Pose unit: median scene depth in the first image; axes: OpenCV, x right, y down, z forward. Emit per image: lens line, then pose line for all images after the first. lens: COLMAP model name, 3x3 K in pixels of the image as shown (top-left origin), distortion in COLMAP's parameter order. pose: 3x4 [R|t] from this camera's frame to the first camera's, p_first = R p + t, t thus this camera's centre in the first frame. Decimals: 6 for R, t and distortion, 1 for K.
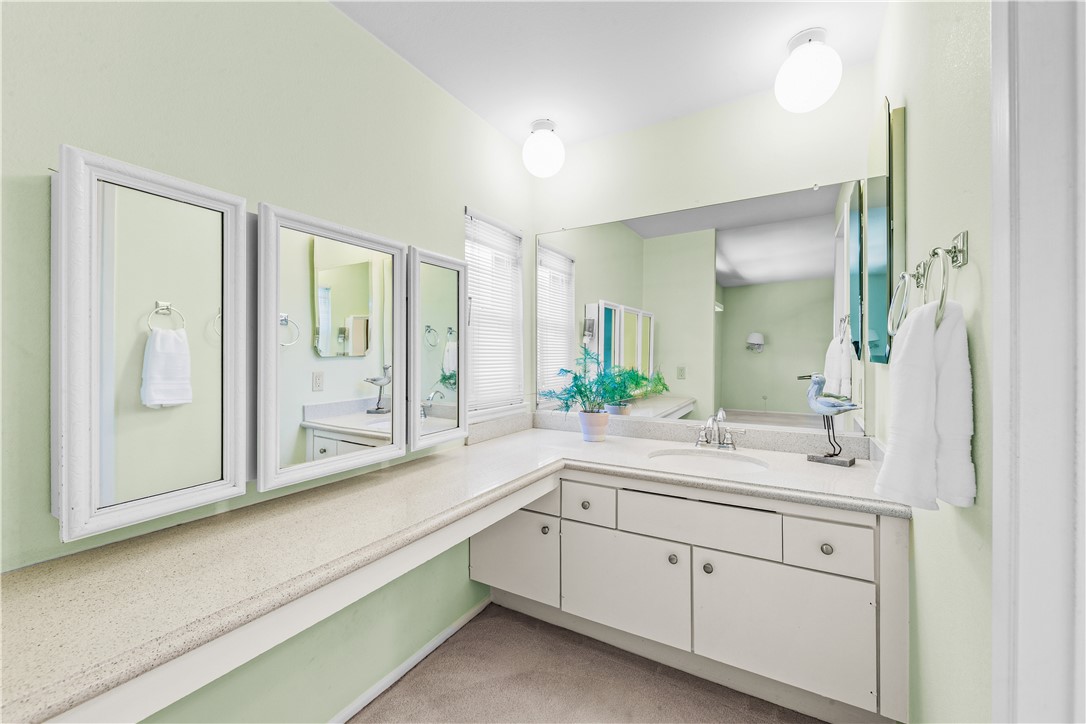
lens RADIAL K [[436.5, 0, 537.4], [0, 436.5, 351.3], [0, 0, 1]] dist [-0.001249, -0.000207]
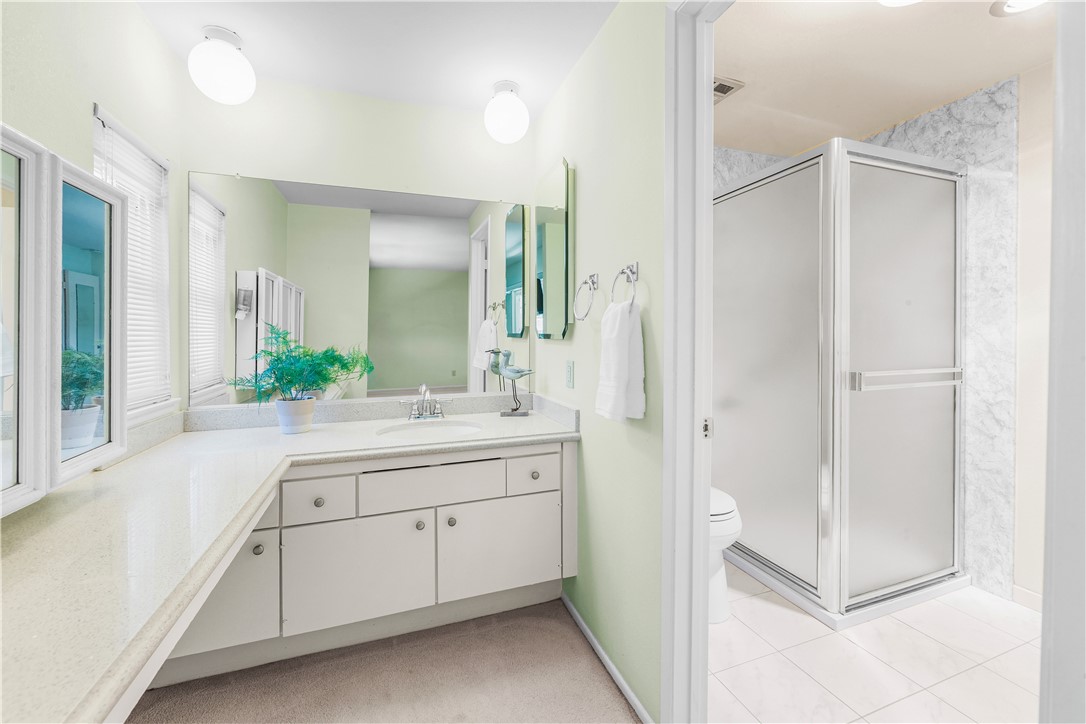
lens RADIAL K [[443.9, 0, 546.8], [0, 443.9, 336.1], [0, 0, 1]] dist [0.000525, -0.000090]
pose [[0.635784, -0.001703, 0.771865, -0.284231], [-0.005643, 0.999961, 0.006854, 0.006013], [-0.771846, -0.008713, 0.635750, 0.070052]]
